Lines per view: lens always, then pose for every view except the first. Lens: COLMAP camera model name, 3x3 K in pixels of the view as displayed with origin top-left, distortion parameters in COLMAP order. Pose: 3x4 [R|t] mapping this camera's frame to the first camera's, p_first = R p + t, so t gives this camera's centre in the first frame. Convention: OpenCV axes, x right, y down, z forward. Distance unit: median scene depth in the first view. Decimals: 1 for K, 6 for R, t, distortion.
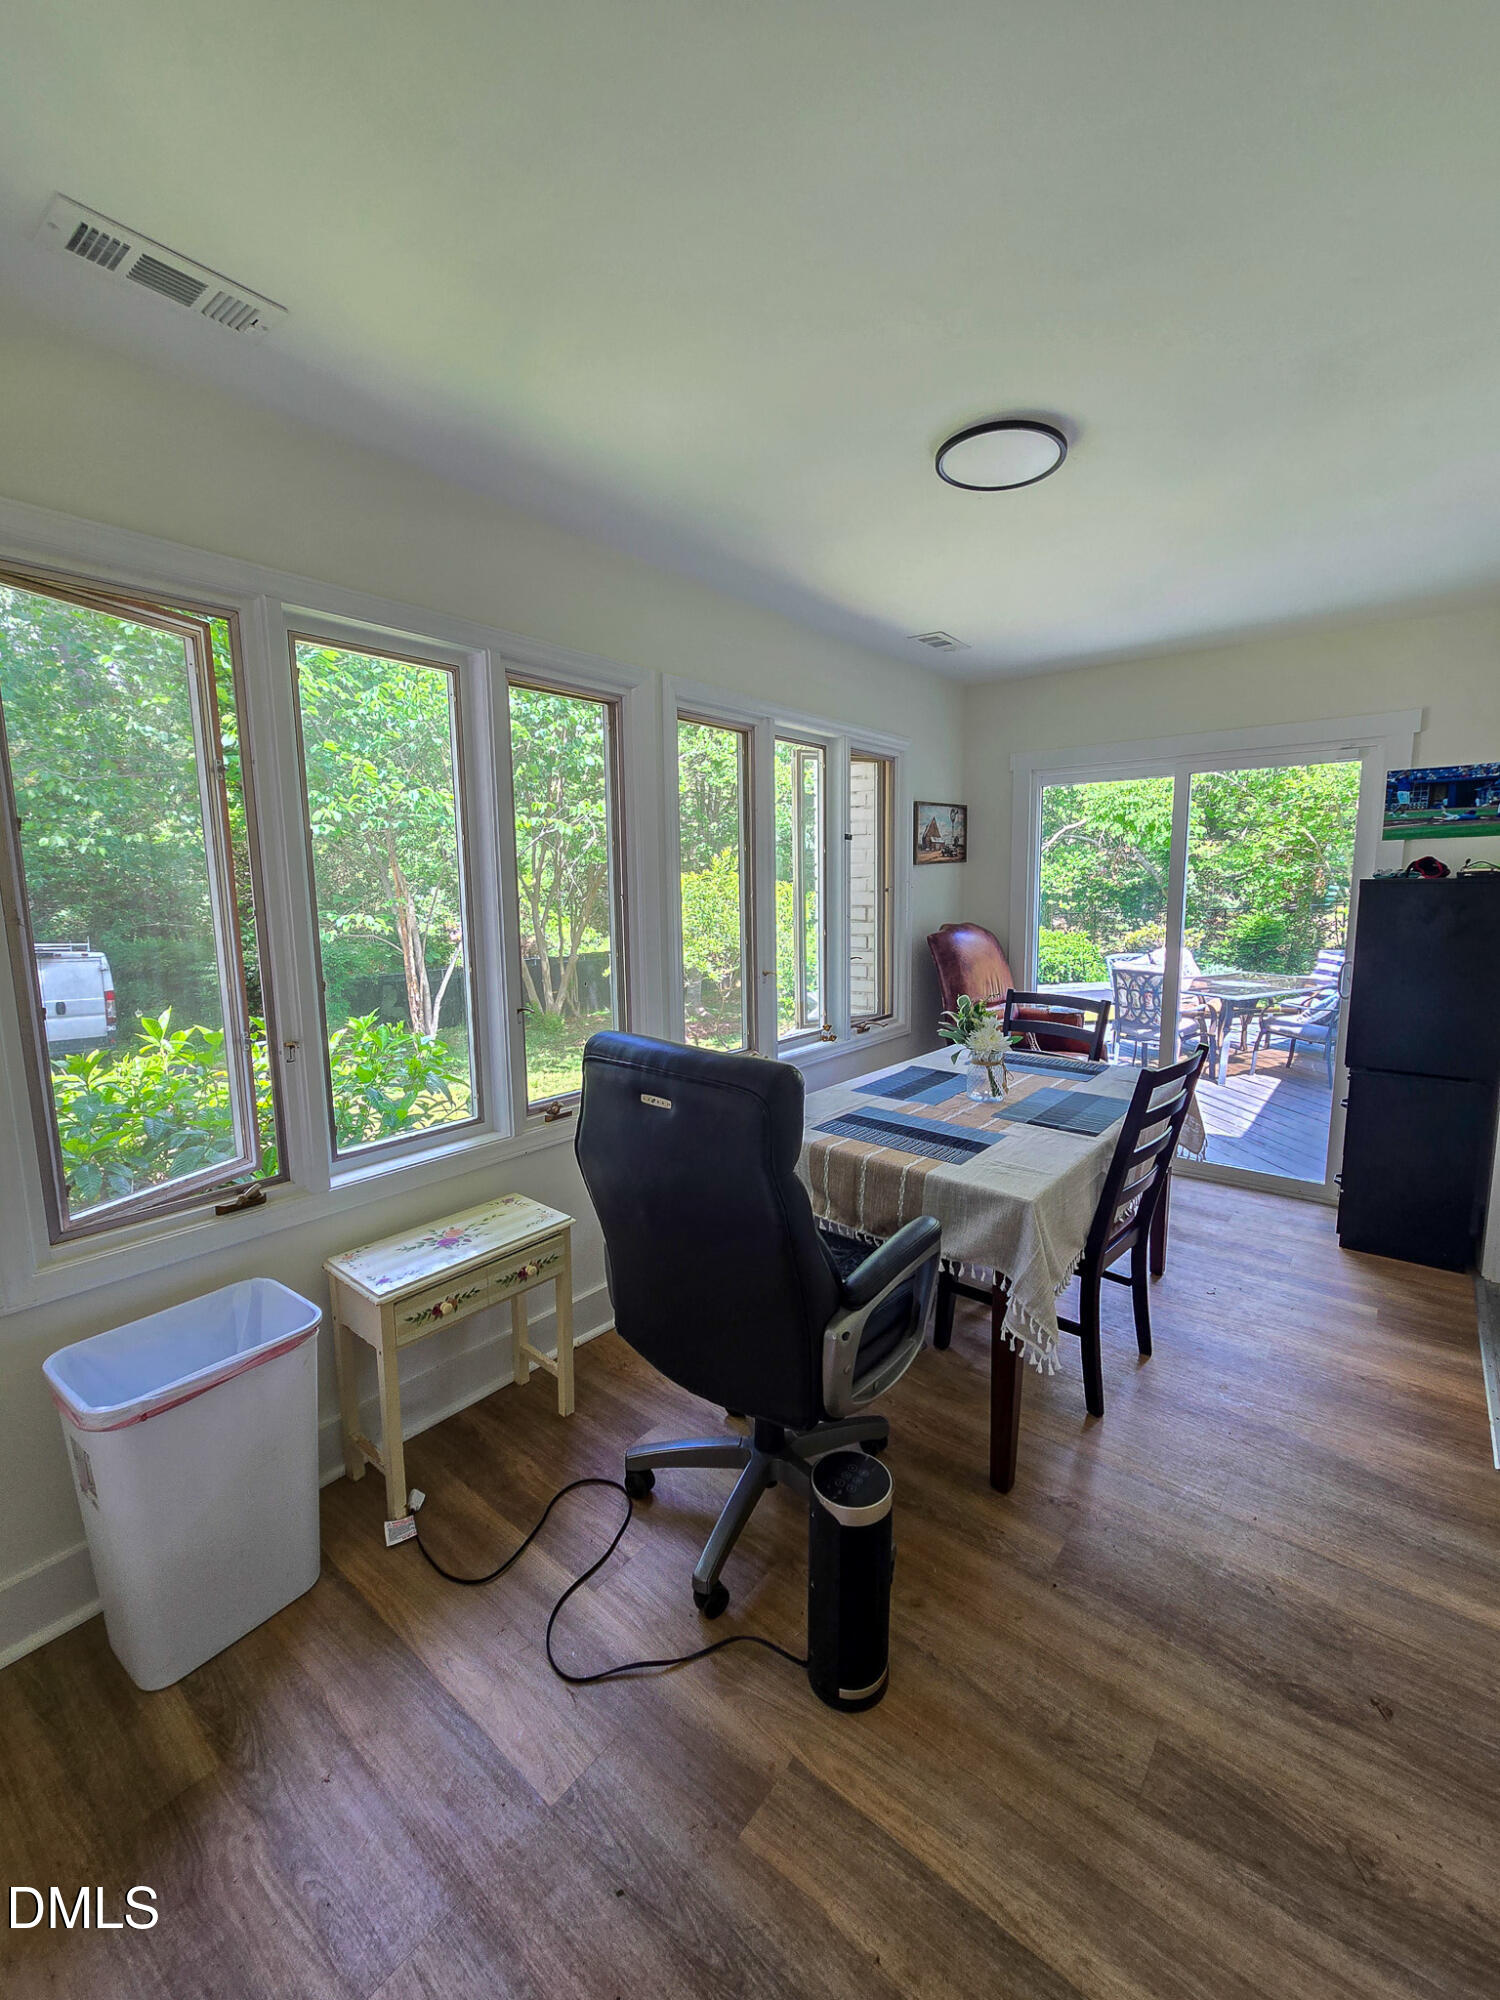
lens RADIAL K [[817.0, 0, 759.6], [0, 817.0, 997.3], [0, 0, 1]] dist [-0.000428, -0.000102]
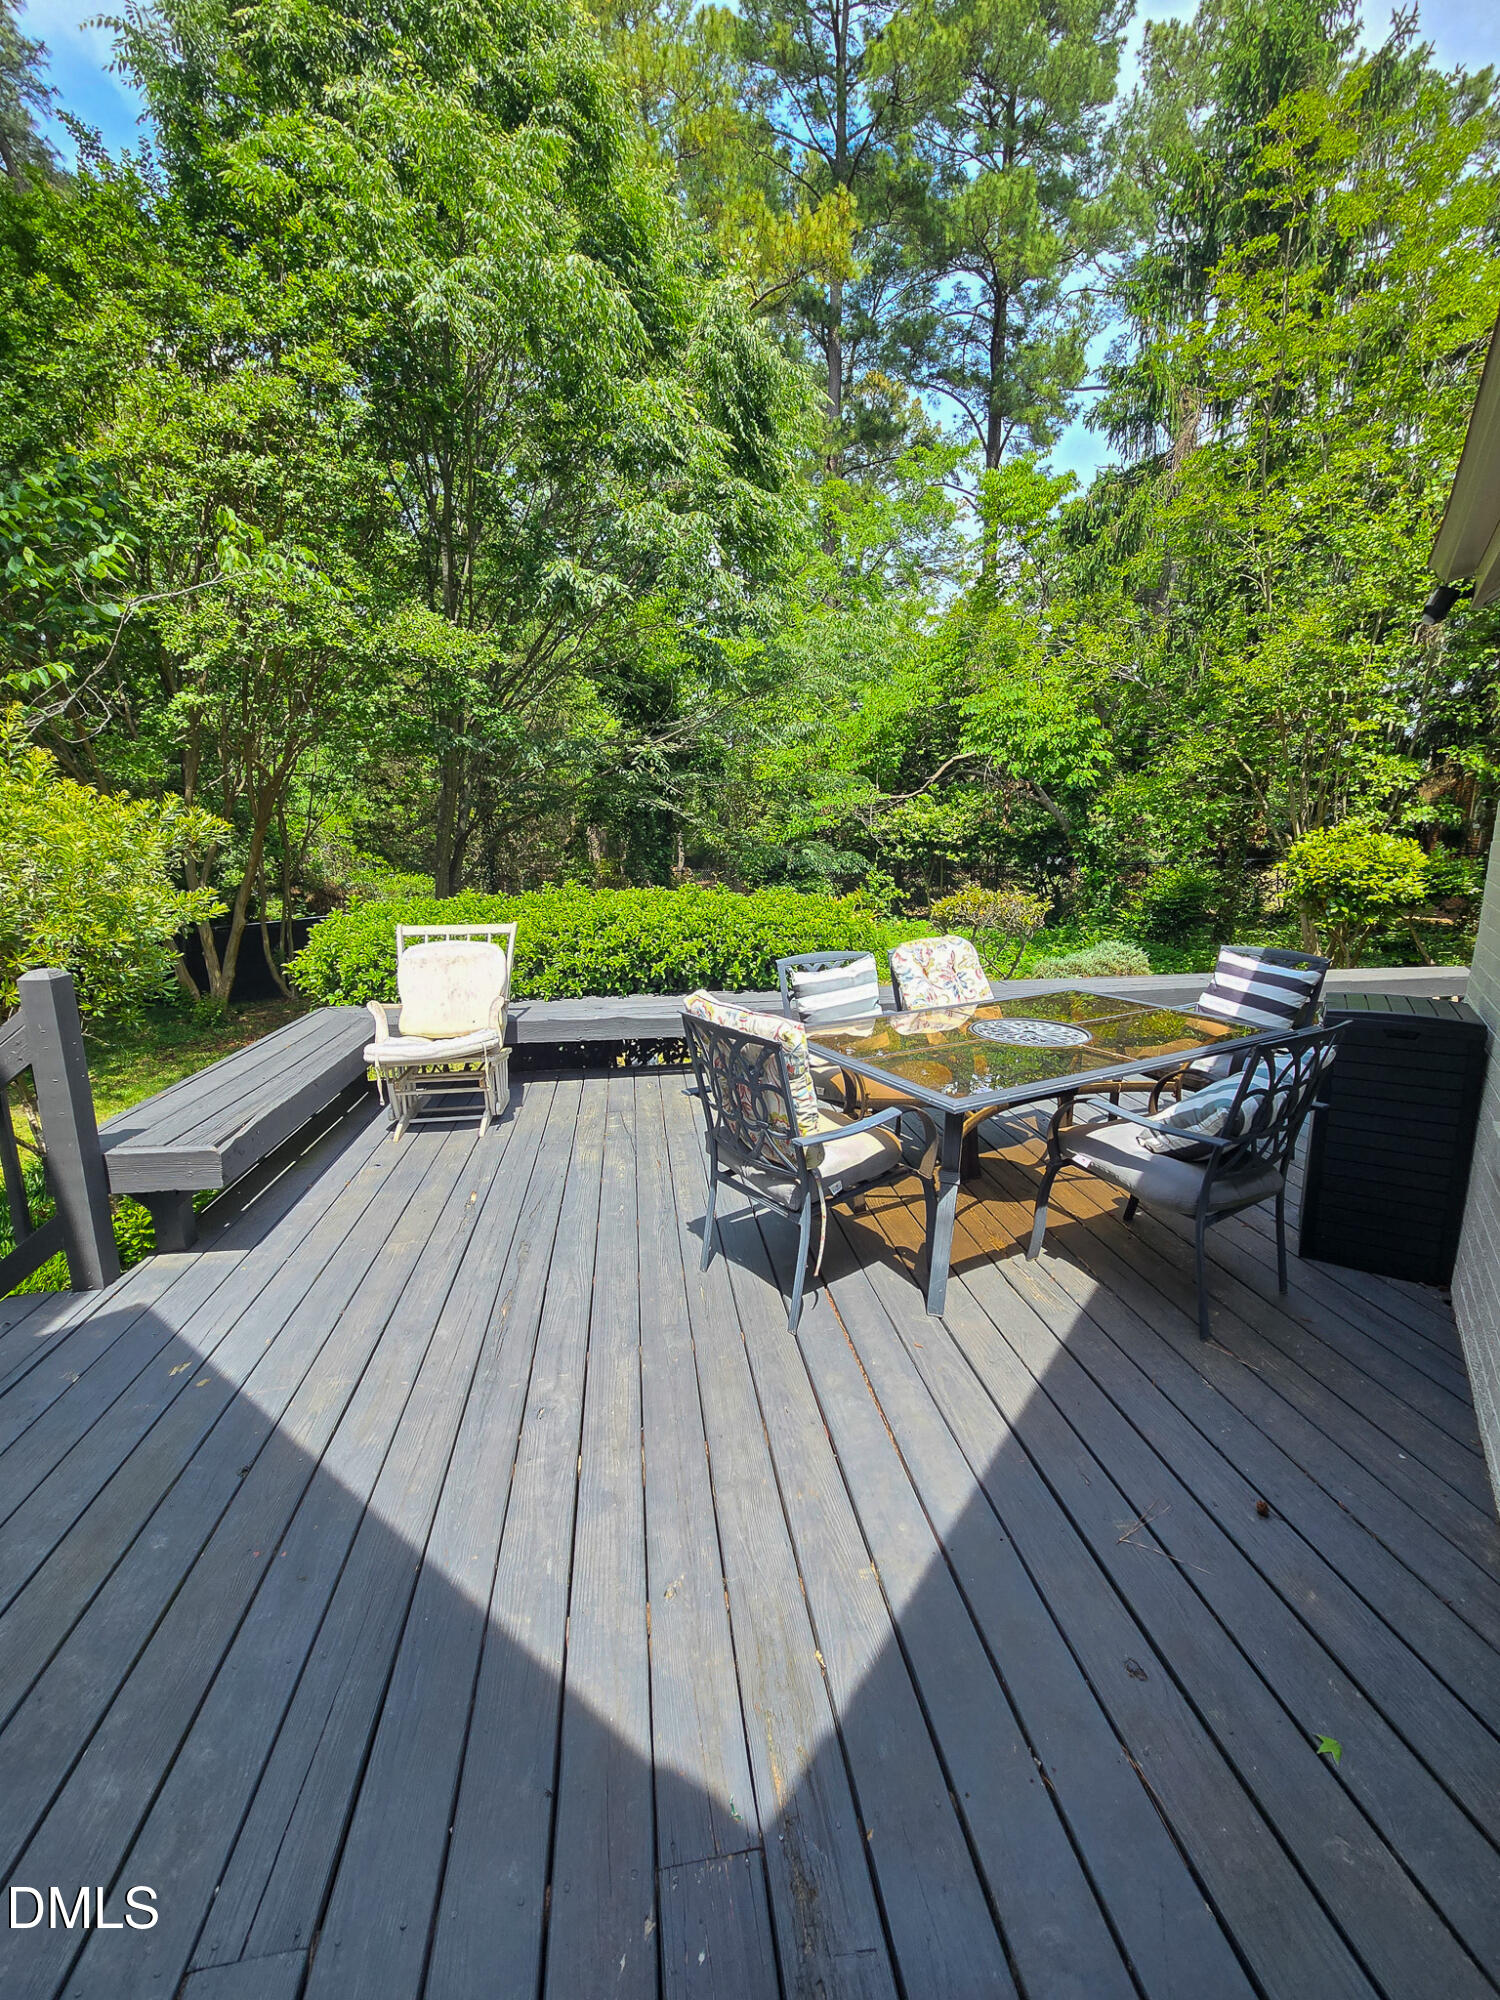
lens RADIAL K [[817.0, 0, 759.6], [0, 817.0, 997.3], [0, 0, 1]] dist [-0.000428, -0.000102]
pose [[0.999115, 0.000025, 0.042068, 0.182259], [-0.002542, 0.998208, 0.059790, -0.027076], [-0.041991, -0.059844, 0.997324, 0.242847]]
